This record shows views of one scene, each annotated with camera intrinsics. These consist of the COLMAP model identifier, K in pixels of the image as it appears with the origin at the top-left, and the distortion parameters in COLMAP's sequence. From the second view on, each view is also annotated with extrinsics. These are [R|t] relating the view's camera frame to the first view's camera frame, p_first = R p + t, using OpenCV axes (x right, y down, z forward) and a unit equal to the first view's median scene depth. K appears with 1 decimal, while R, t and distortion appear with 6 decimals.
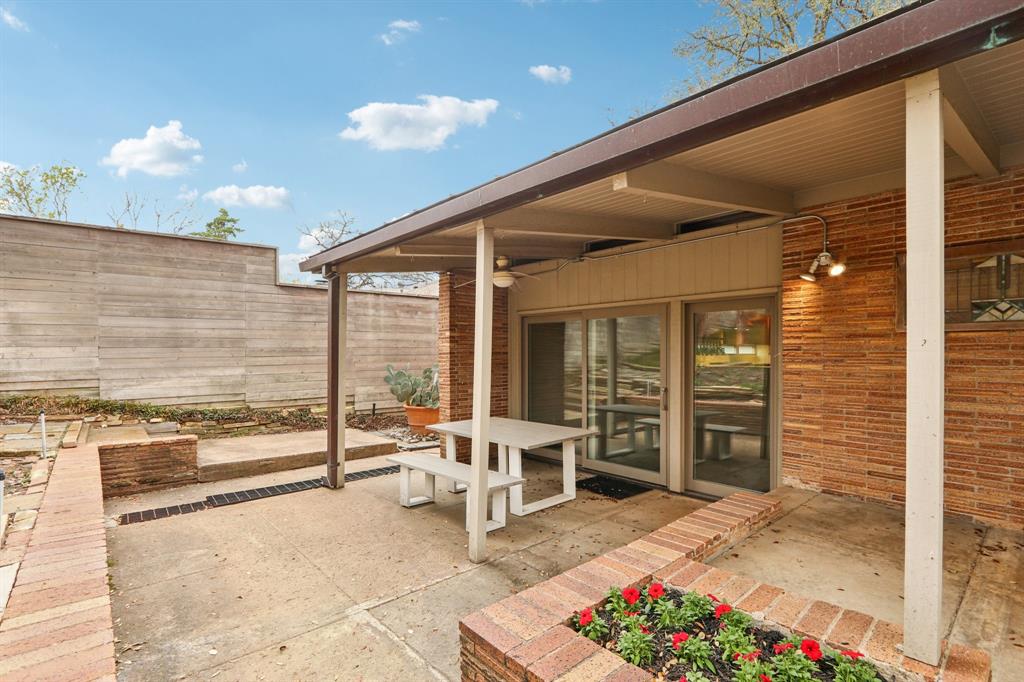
lens RADIAL K [[470.9, 0, 518.2], [0, 470.9, 361.8], [0, 0, 1]] dist [-0.001837, 0.000278]
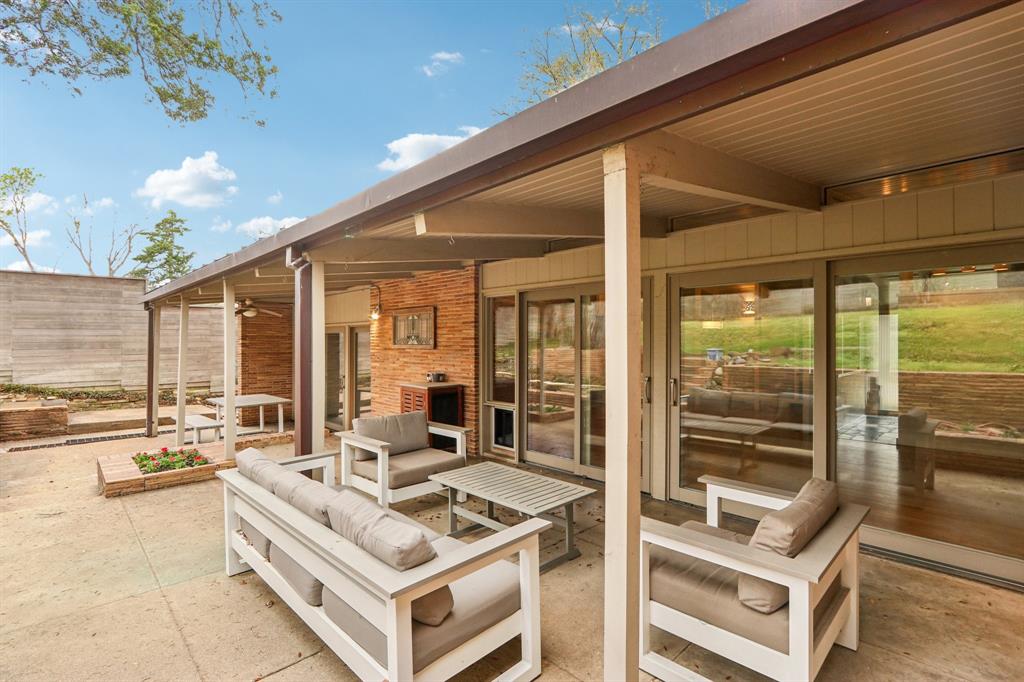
lens RADIAL K [[475.5, 0, 512.0], [0, 475.5, 341.0], [0, 0, 1]] dist [-0.001937, -0.000033]
pose [[0.999629, 0.000431, 0.027216, 0.636863], [0.000064, 0.999835, -0.018179, -0.028794], [-0.027219, 0.018174, 0.999464, -0.539735]]
